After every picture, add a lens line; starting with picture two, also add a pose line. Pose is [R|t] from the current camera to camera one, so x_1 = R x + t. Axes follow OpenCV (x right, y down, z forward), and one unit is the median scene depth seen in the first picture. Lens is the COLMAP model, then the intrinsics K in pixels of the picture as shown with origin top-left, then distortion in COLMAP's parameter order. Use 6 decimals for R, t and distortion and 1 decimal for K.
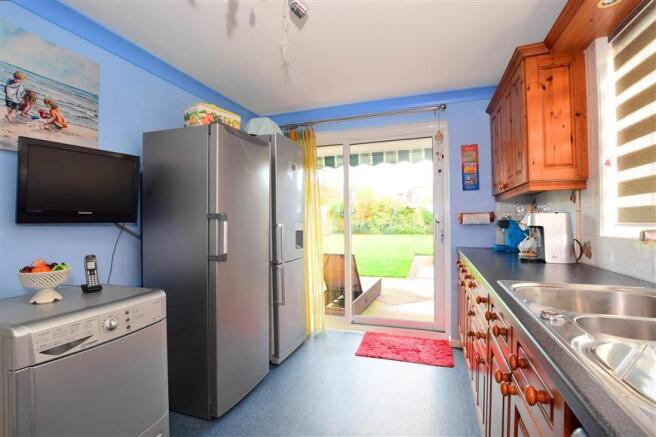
lens RADIAL K [[309.2, 0, 328.6], [0, 309.2, 225.4], [0, 0, 1]] dist [-0.000173, 0.000390]
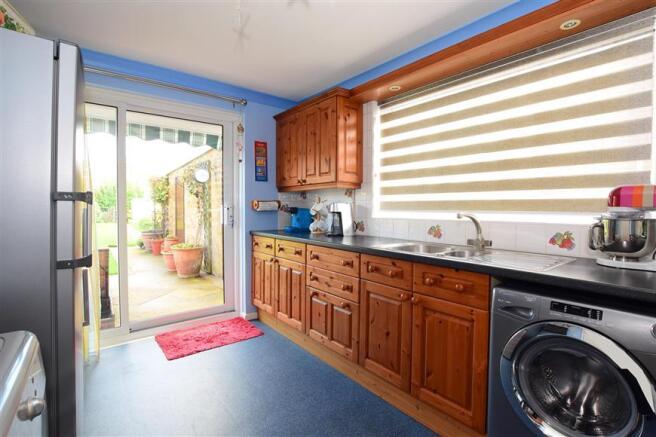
lens RADIAL K [[315.9, 0, 328.0], [0, 315.9, 218.5], [0, 0, 1]] dist [-0.001529, -0.000074]
pose [[0.545882, -0.017476, 0.837680, -0.403829], [0.000483, 0.999789, 0.020543, 0.001808], [-0.837862, -0.010809, 0.545775, 0.143396]]
